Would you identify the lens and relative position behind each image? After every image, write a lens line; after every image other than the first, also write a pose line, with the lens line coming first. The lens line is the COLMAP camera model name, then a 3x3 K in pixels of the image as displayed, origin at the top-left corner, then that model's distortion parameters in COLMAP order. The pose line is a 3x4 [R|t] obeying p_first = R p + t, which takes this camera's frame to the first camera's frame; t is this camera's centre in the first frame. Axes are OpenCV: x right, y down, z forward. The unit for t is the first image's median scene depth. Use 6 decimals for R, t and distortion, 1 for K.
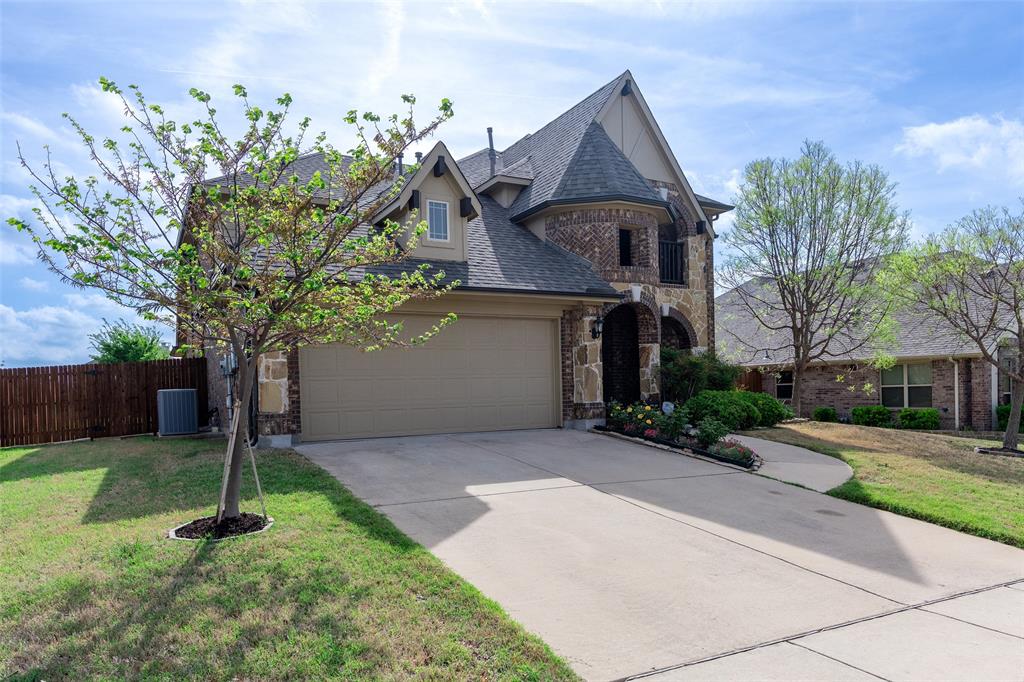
lens RADIAL K [[685.0, 0, 511.9], [0, 685.0, 390.9], [0, 0, 1]] dist [0.027003, 0.000435]
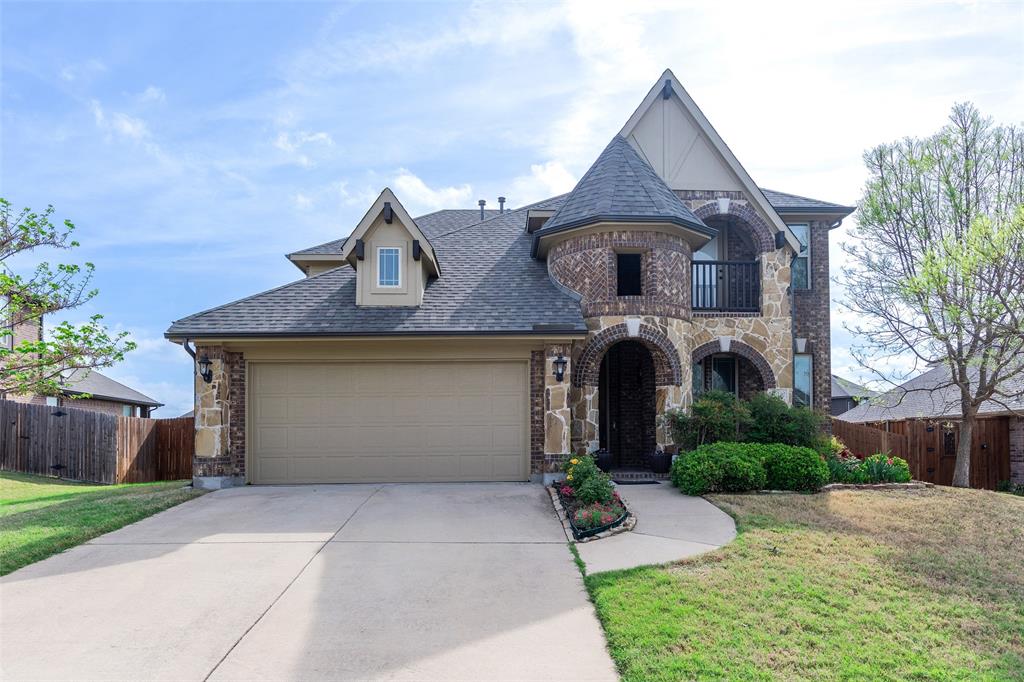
lens RADIAL K [[696.2, 0, 511.9], [0, 696.2, 424.8], [0, 0, 1]] dist [0.011715, 0.001621]
pose [[0.890929, 0.001277, -0.454141, 0.443435], [-0.011815, 0.999723, -0.020369, -0.001594], [0.453989, 0.023513, 0.890697, 0.165533]]
